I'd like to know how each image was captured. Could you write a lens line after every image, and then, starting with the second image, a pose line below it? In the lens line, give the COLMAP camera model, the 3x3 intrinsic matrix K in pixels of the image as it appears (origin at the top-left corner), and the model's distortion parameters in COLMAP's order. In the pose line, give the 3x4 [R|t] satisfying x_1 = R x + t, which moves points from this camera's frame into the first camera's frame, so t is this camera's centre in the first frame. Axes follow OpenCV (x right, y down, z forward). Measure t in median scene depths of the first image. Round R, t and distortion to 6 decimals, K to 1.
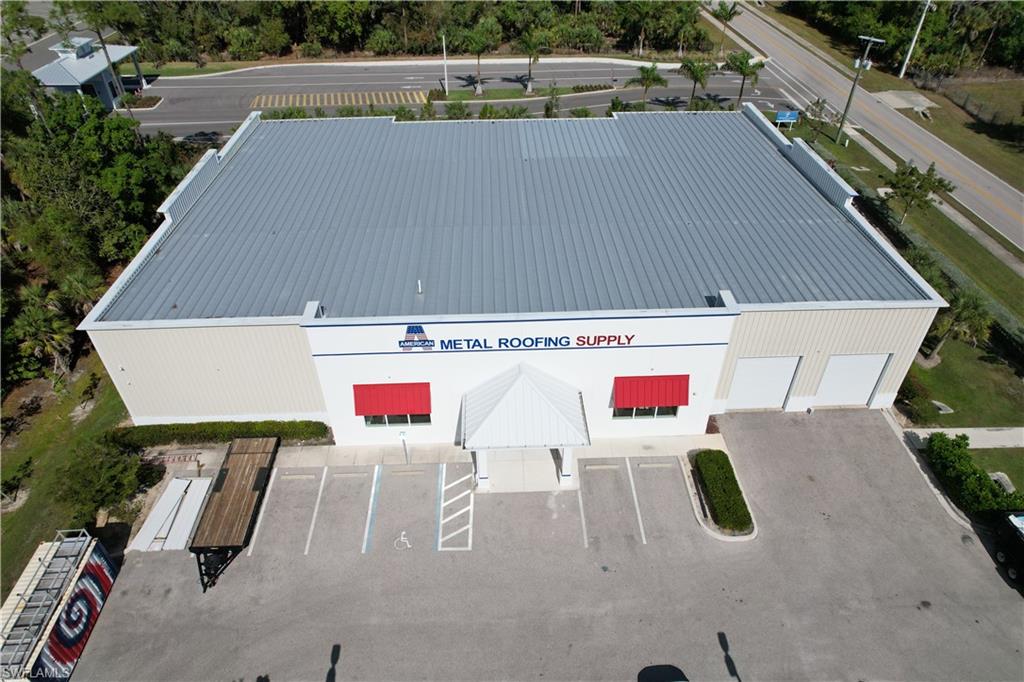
lens RADIAL K [[663.5, 0, 512.0], [0, 663.5, 341.0], [0, 0, 1]] dist [-0.089796, 0.080152]
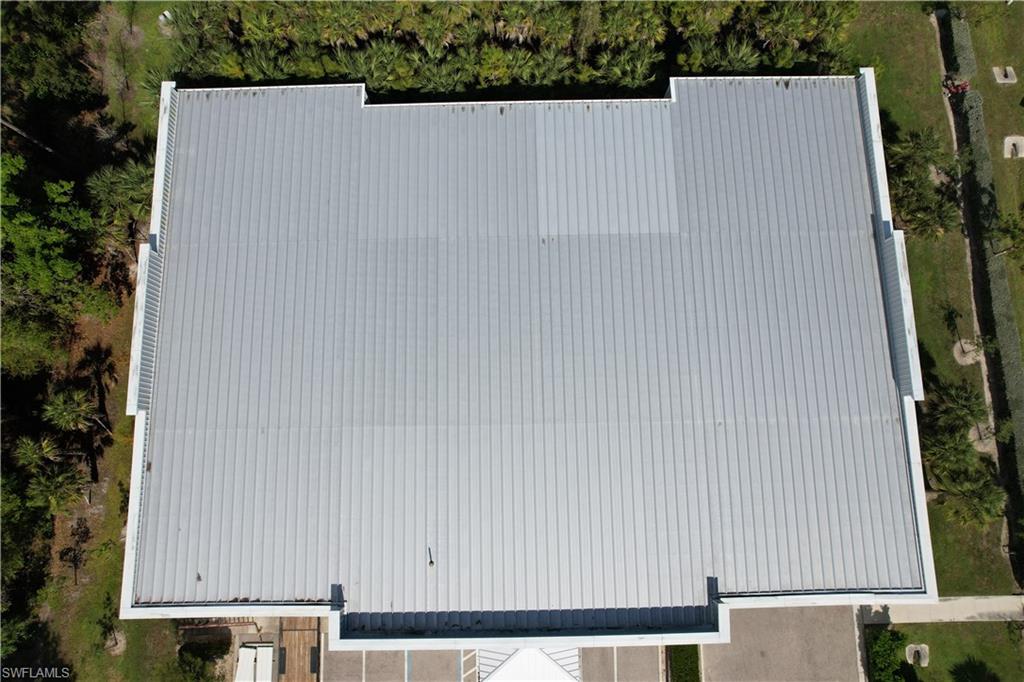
lens RADIAL K [[663.5, 0, 512.0], [0, 663.5, 341.0], [0, 0, 1]] dist [-0.089796, 0.080152]
pose [[0.999824, 0.018077, -0.005092, -0.014895], [-0.009939, 0.739367, 0.673230, -1.036420], [0.015935, -0.673060, 0.739416, 0.489967]]
